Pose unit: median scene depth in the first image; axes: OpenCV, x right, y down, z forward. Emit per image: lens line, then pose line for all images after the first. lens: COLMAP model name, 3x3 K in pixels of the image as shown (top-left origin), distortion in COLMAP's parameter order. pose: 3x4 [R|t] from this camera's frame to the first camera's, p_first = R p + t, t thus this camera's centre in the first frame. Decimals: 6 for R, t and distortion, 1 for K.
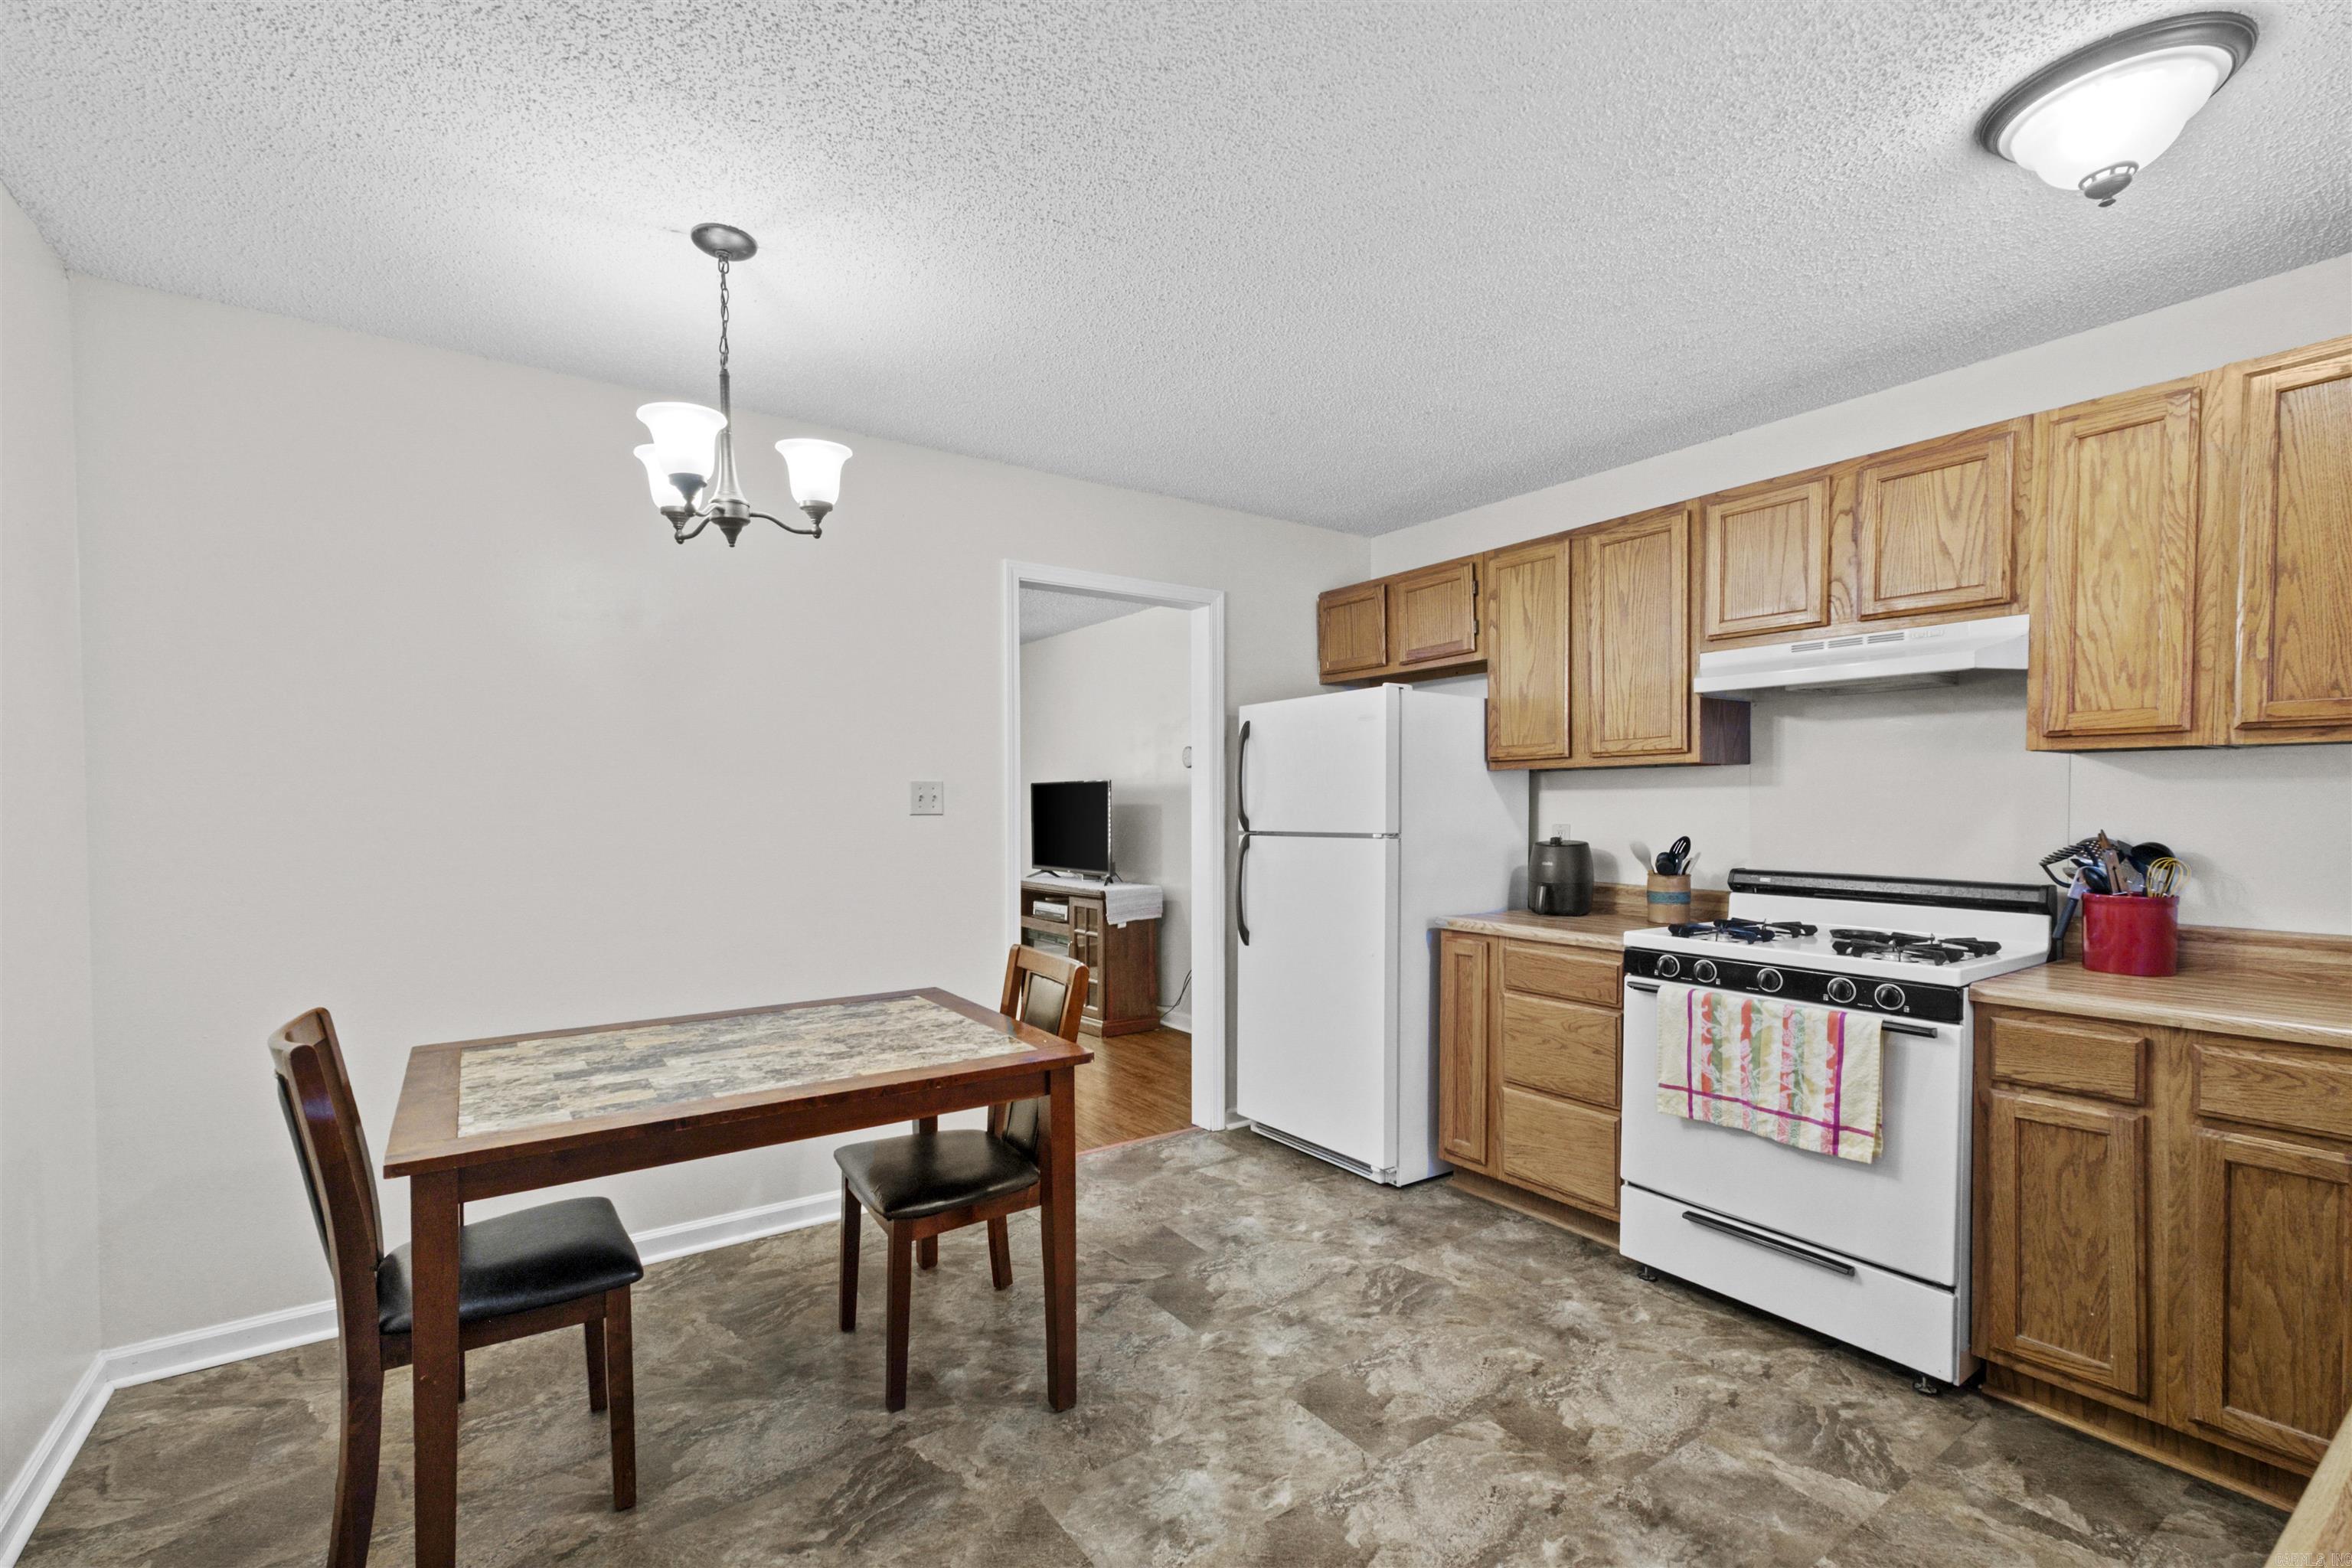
lens RADIAL K [[1022.4, 0, 1139.0], [0, 1022.4, 839.3], [0, 0, 1]] dist [0.005619, 0.000666]
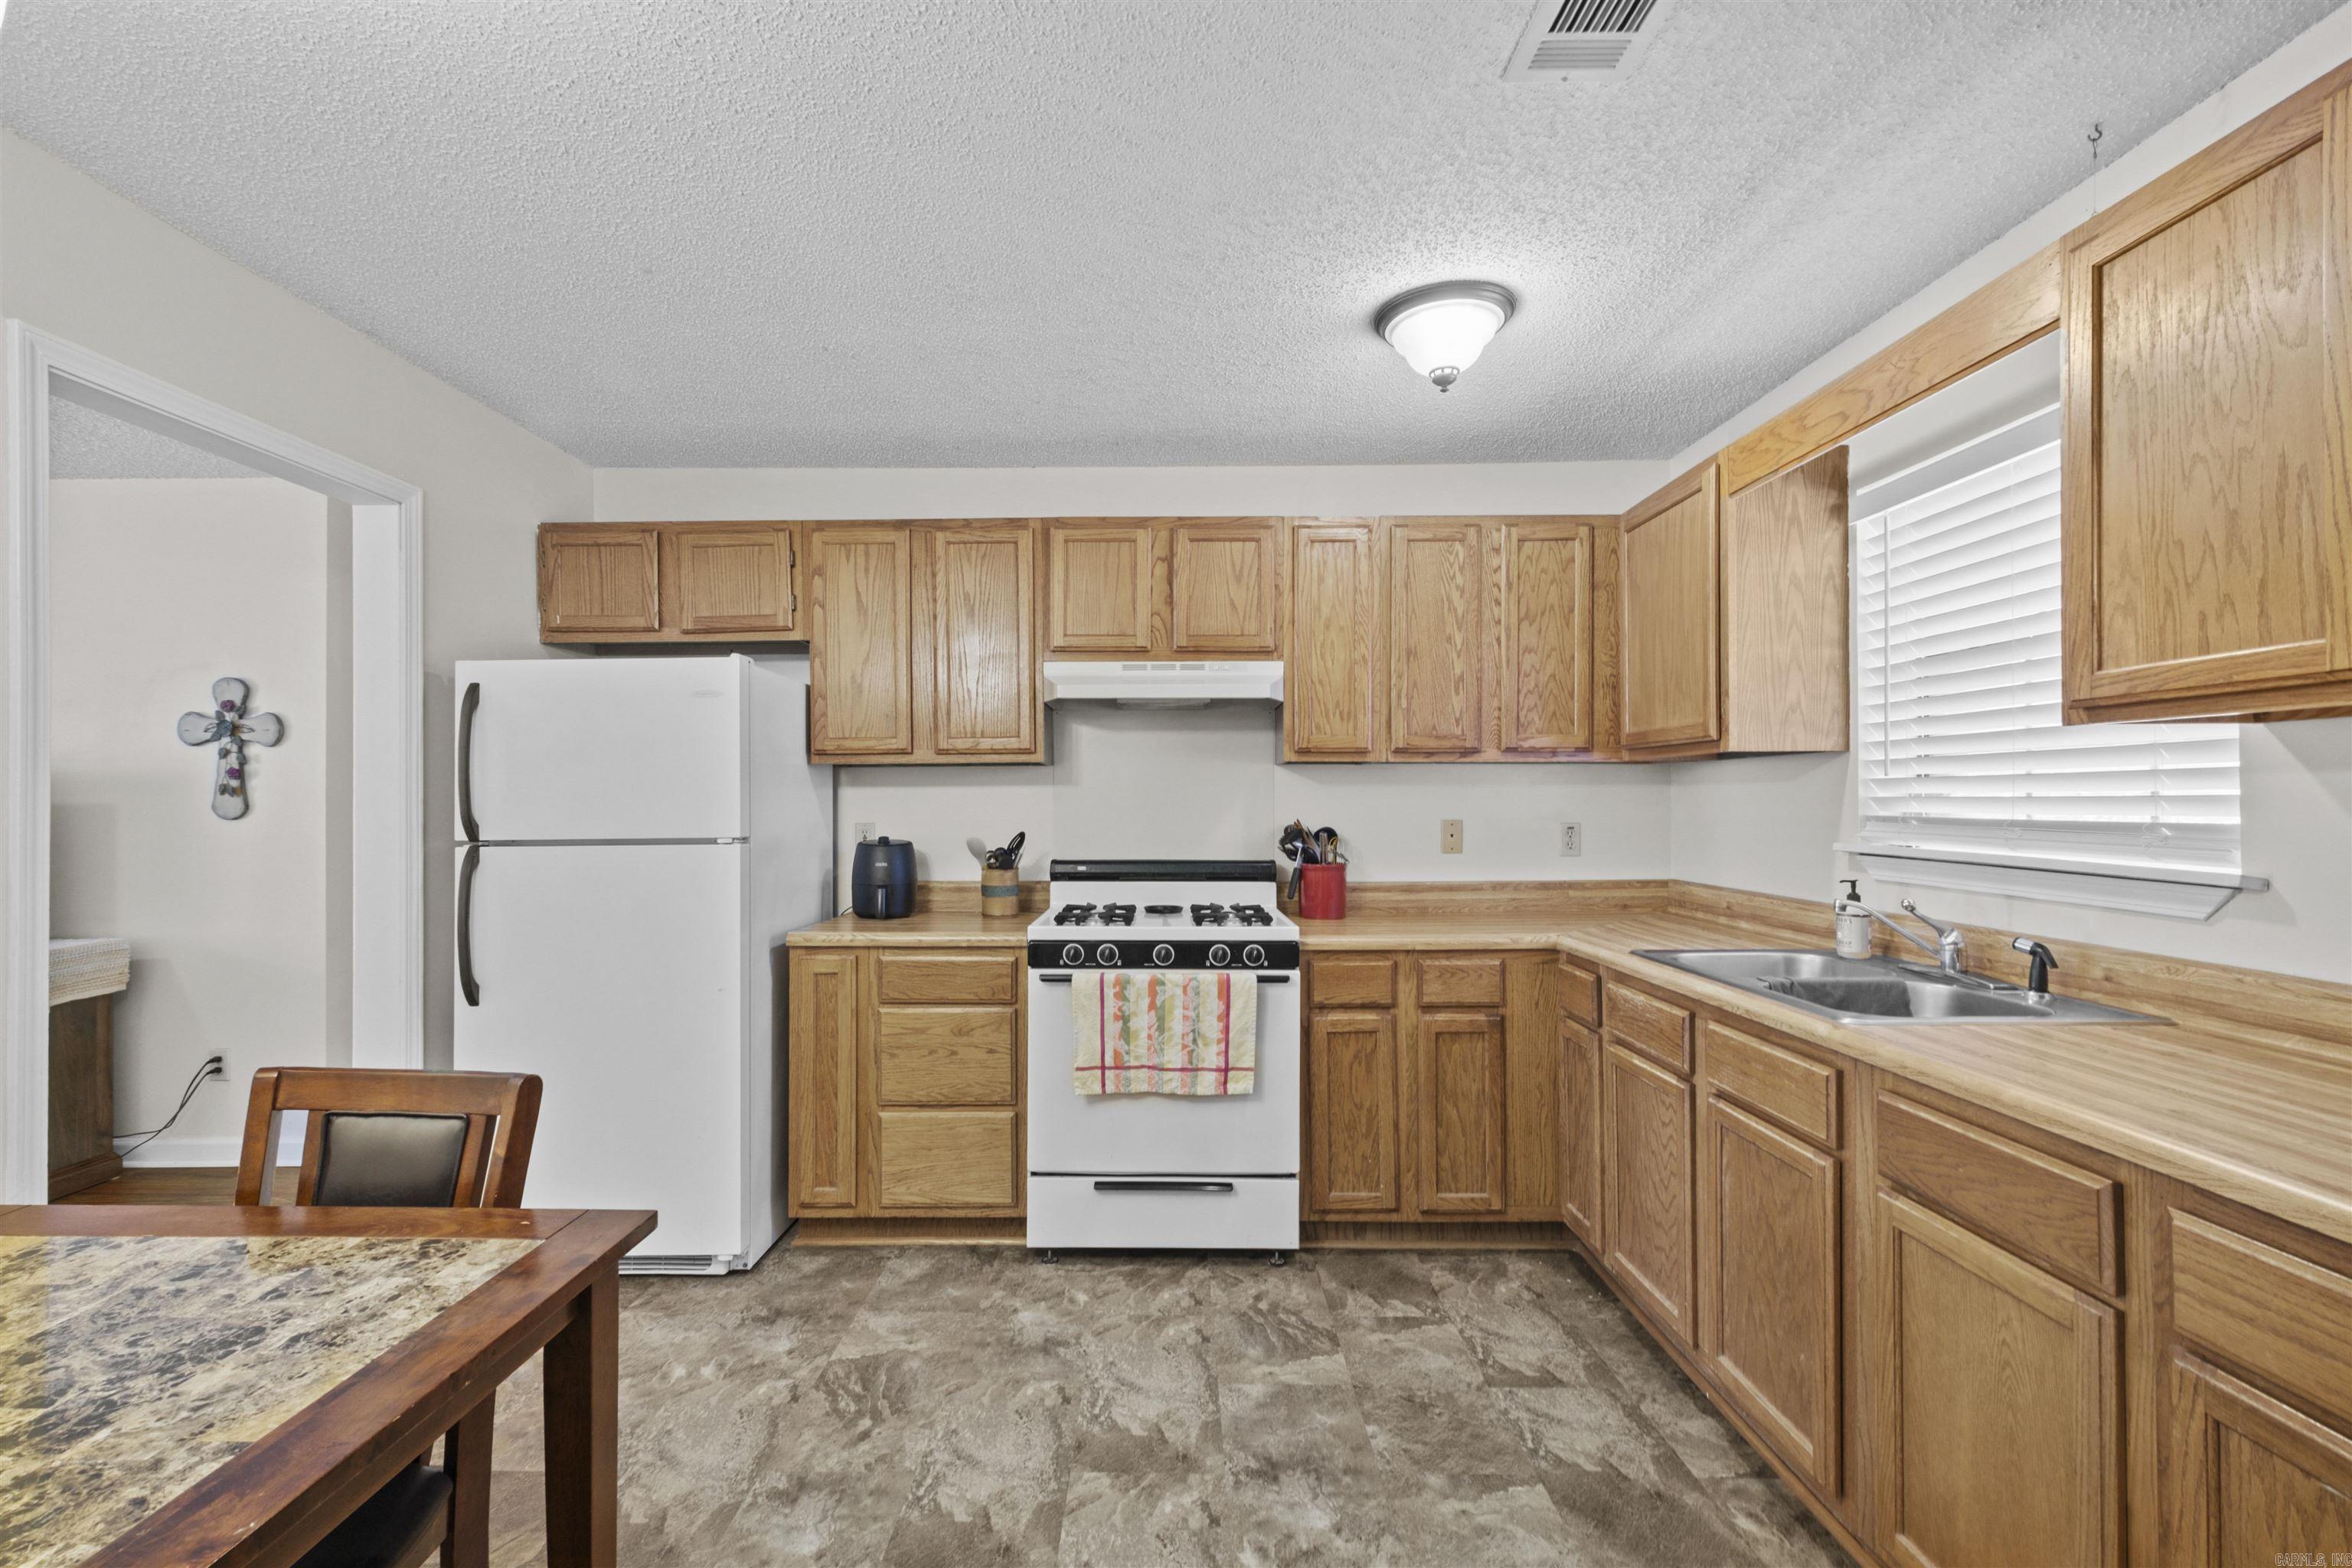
lens RADIAL K [[1022.4, 0, 1161.0], [0, 1022.4, 802.1], [0, 0, 1]] dist [0.005619, 0.000666]
pose [[0.563930, -0.001147, 0.825822, -0.328217], [0.030306, 0.999354, -0.019307, -0.010769], [-0.825267, 0.035916, 0.563600, 0.354110]]
